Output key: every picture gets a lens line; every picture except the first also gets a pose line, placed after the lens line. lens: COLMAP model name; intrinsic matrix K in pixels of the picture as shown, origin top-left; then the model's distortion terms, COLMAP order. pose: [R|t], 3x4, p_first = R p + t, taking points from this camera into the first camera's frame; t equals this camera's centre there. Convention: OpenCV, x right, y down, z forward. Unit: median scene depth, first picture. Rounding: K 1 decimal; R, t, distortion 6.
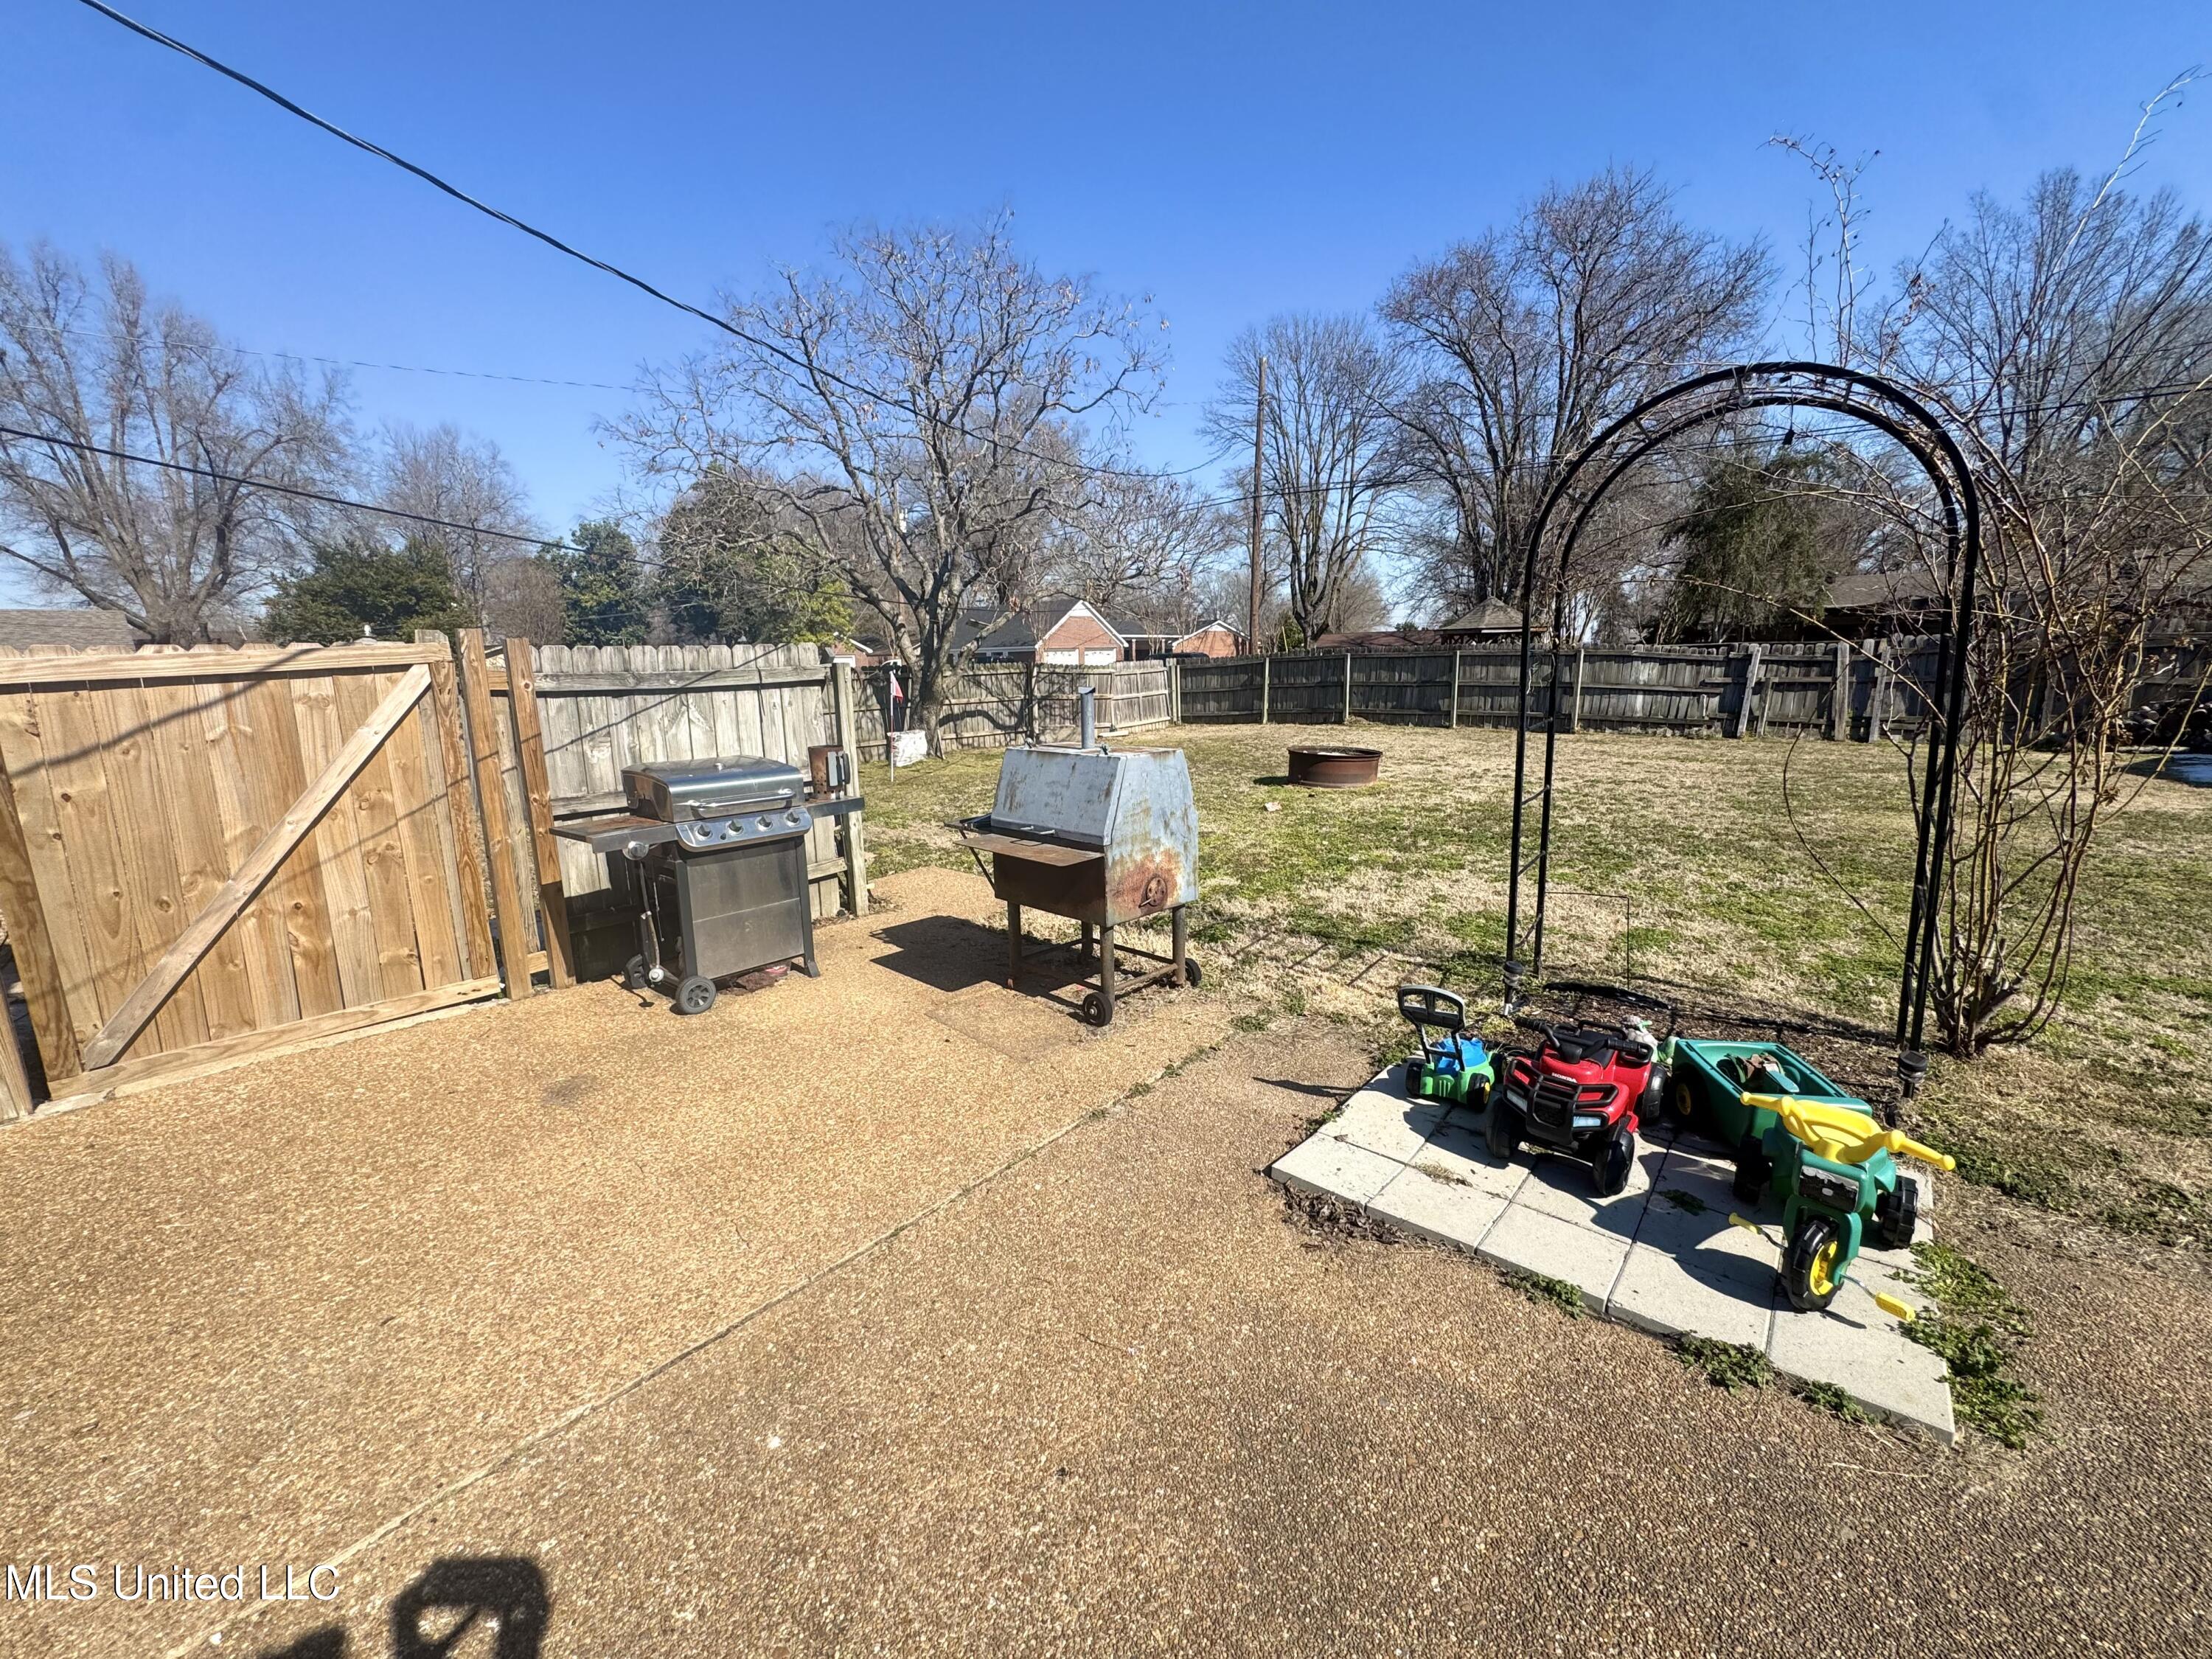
lens RADIAL K [[885.0, 0, 1104.0], [0, 885.0, 826.8], [0, 0, 1]] dist [-0.004492, 0.000680]
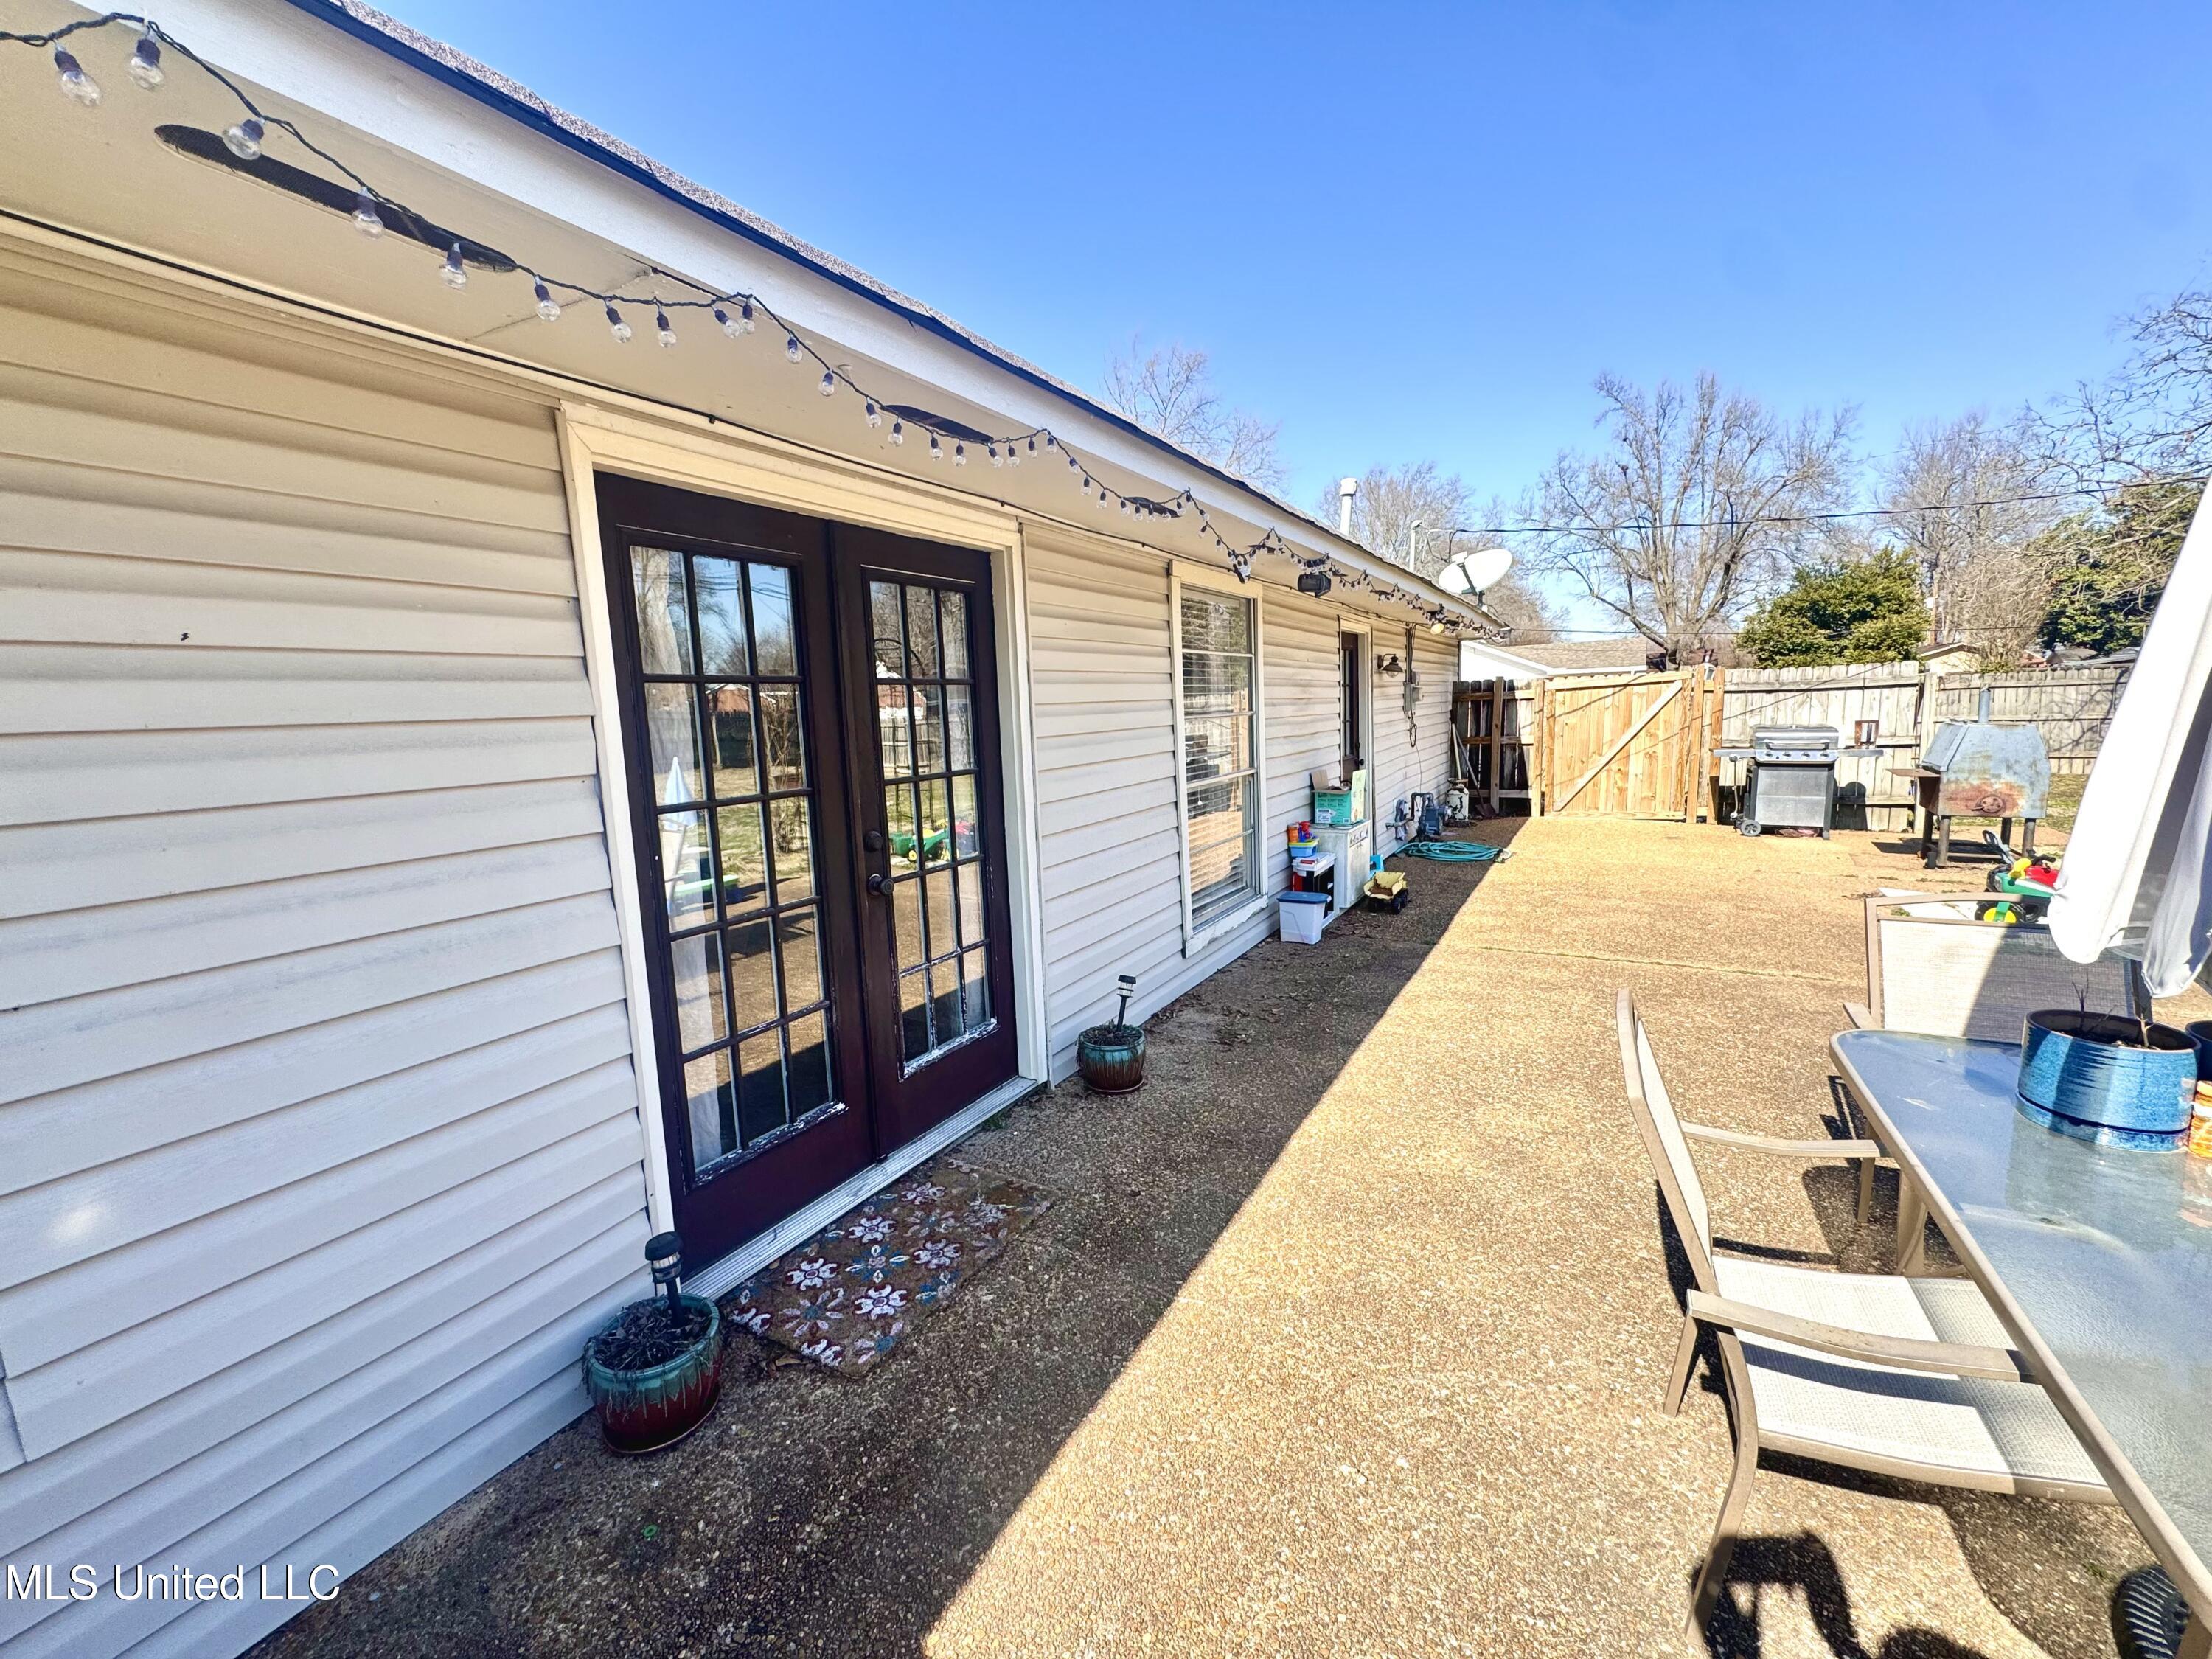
lens RADIAL K [[885.0, 0, 1107.1], [0, 885.0, 829.6], [0, 0, 1]] dist [-0.004492, 0.000680]
pose [[0.188351, 0.149794, -0.970611, 1.190954], [-0.146188, 0.981566, 0.123117, 0.135505], [0.971161, 0.118703, 0.206777, -0.879715]]
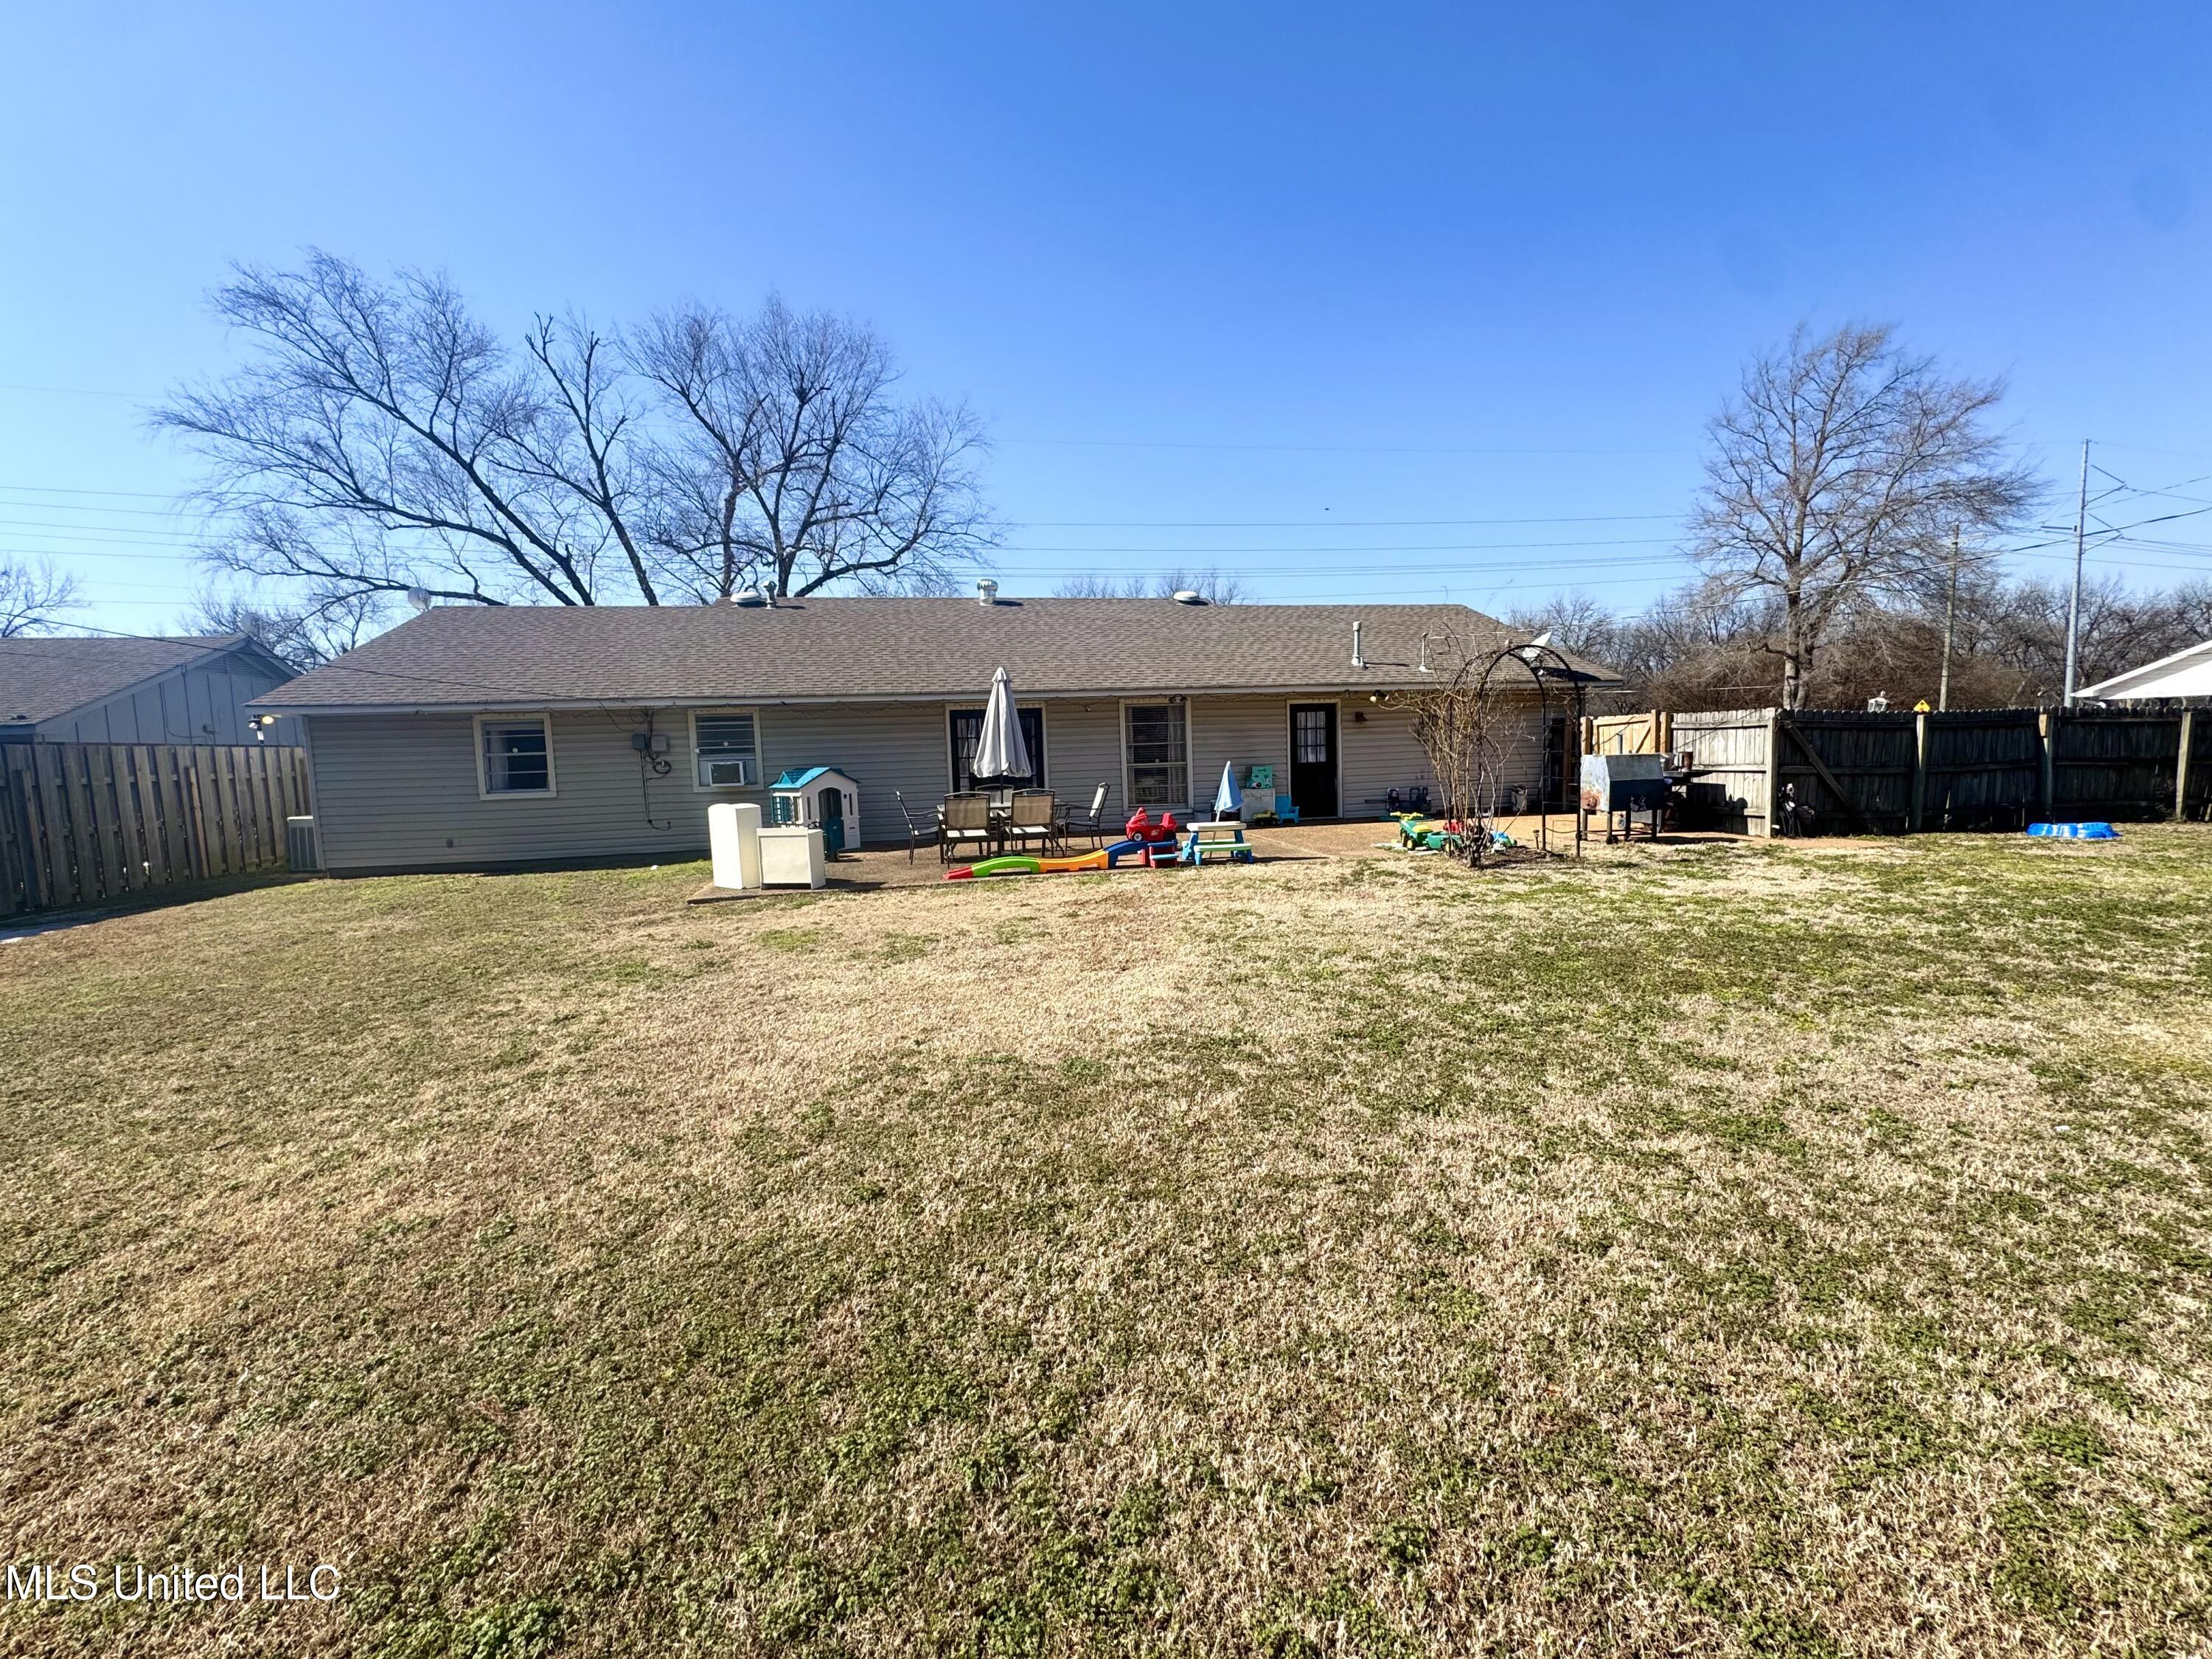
lens RADIAL K [[885.0, 0, 1107.9], [0, 885.0, 833.2], [0, 0, 1]] dist [-0.004492, 0.000680]
pose [[-0.614477, 0.119371, -0.779852, 2.772776], [-0.100129, 0.968694, 0.227172, -0.277496], [0.782555, 0.217678, -0.583287, 1.222308]]
